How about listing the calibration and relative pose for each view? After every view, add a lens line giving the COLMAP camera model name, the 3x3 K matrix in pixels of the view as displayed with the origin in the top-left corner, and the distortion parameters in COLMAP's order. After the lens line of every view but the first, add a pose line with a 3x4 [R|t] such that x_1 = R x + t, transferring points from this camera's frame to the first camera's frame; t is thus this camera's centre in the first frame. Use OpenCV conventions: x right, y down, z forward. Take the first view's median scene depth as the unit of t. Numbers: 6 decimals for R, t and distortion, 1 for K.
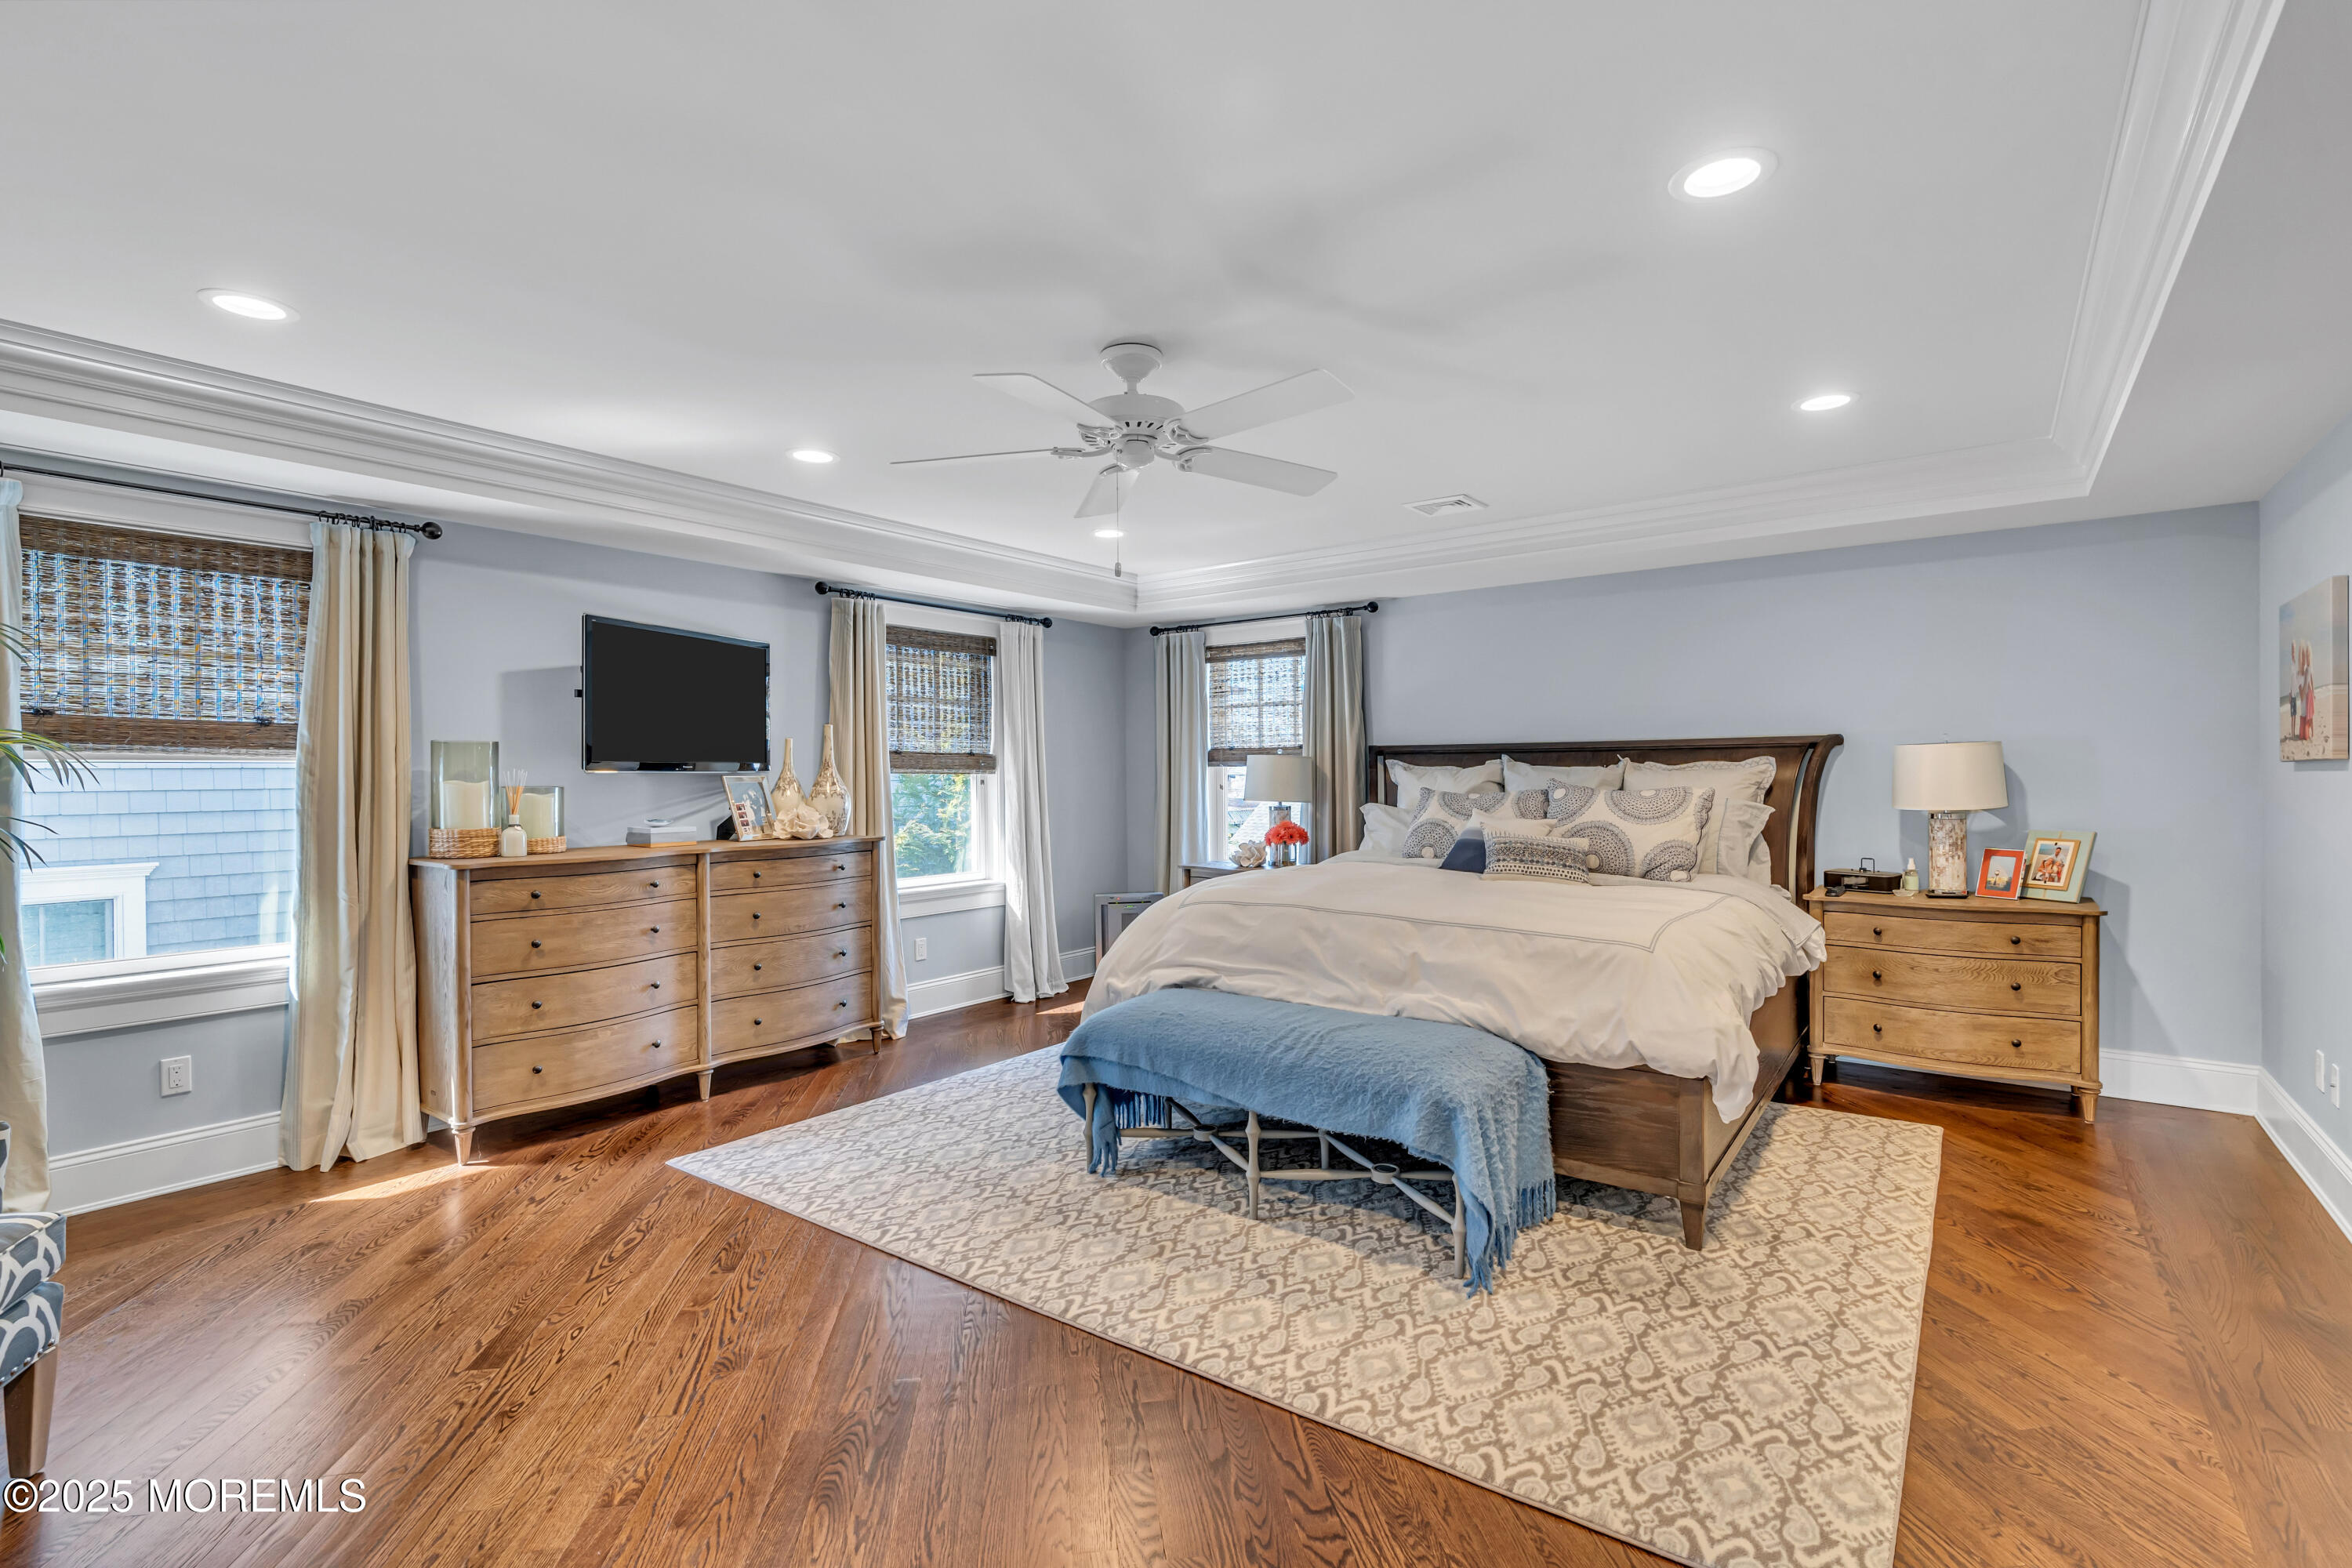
lens RADIAL K [[1074.9, 0, 1187.6], [0, 1074.9, 781.4], [0, 0, 1]] dist [0.000031, 0.000453]
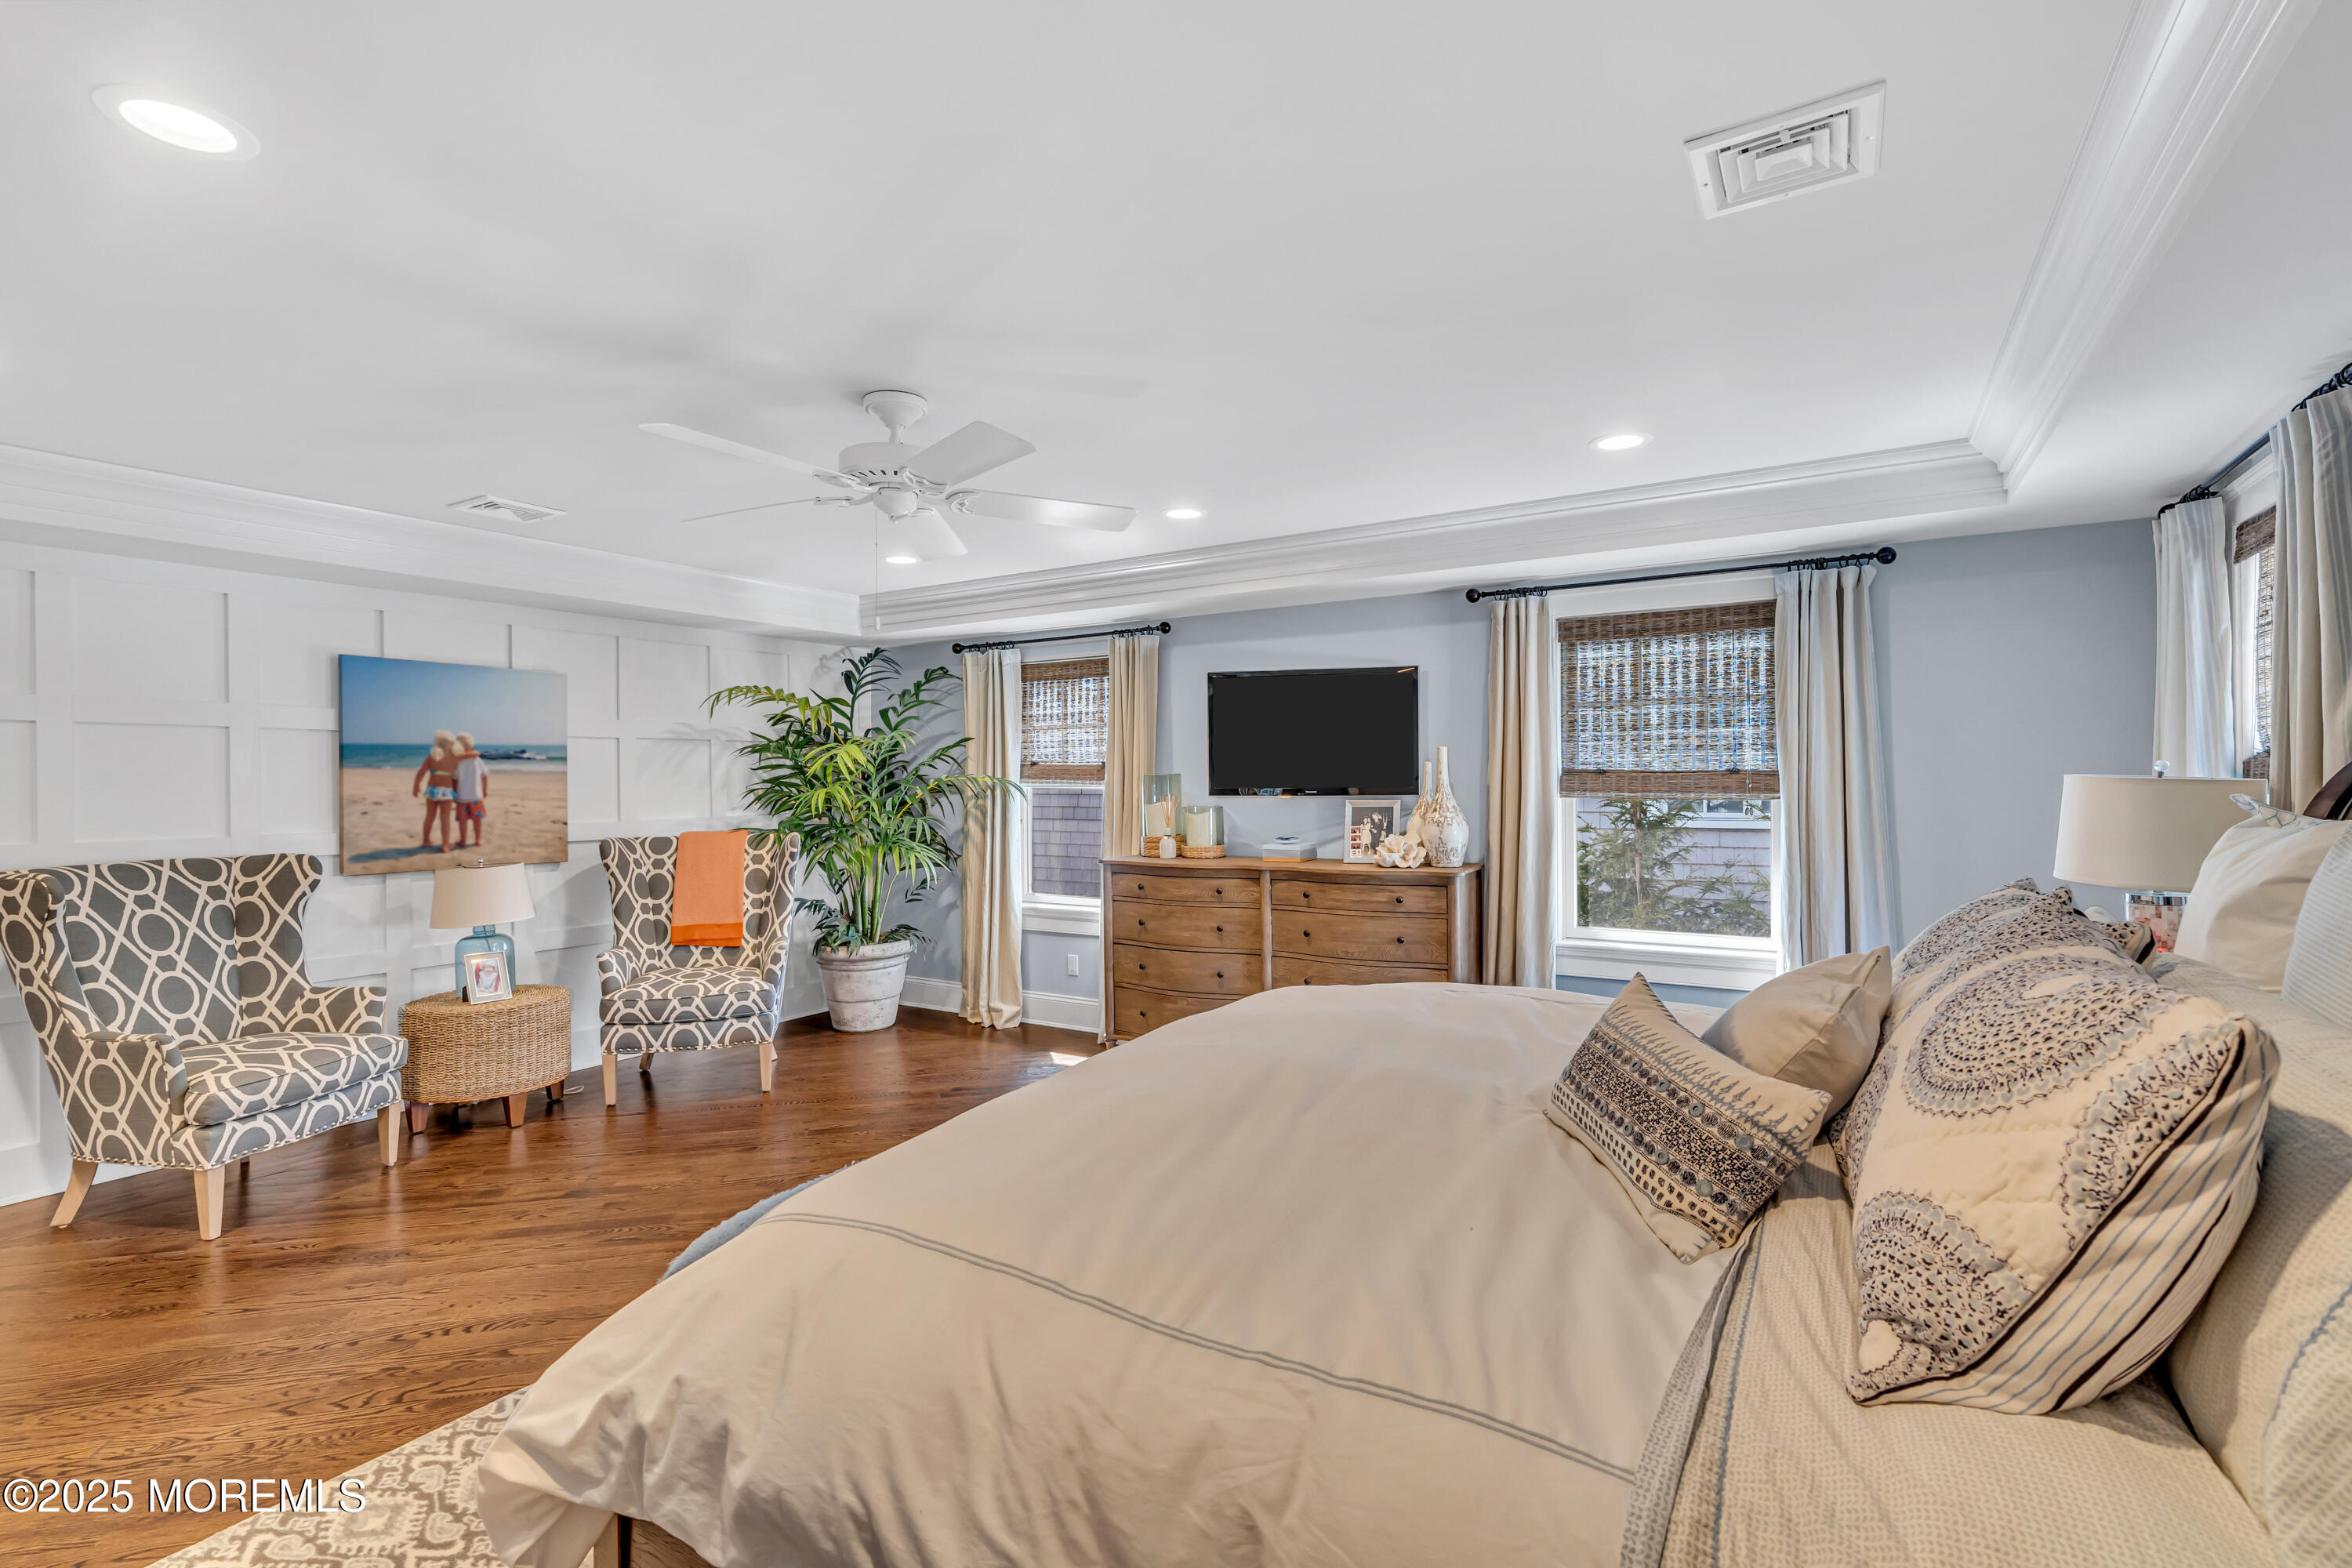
lens RADIAL K [[1035.8, 0, 1184.9], [0, 1035.8, 795.0], [0, 0, 1]] dist [-0.000736, 0.000073]
pose [[0.090171, 0.004147, -0.995918, 0.585755], [-0.013038, 0.999911, 0.002983, -0.011830], [0.995841, 0.012716, 0.090217, 0.779958]]
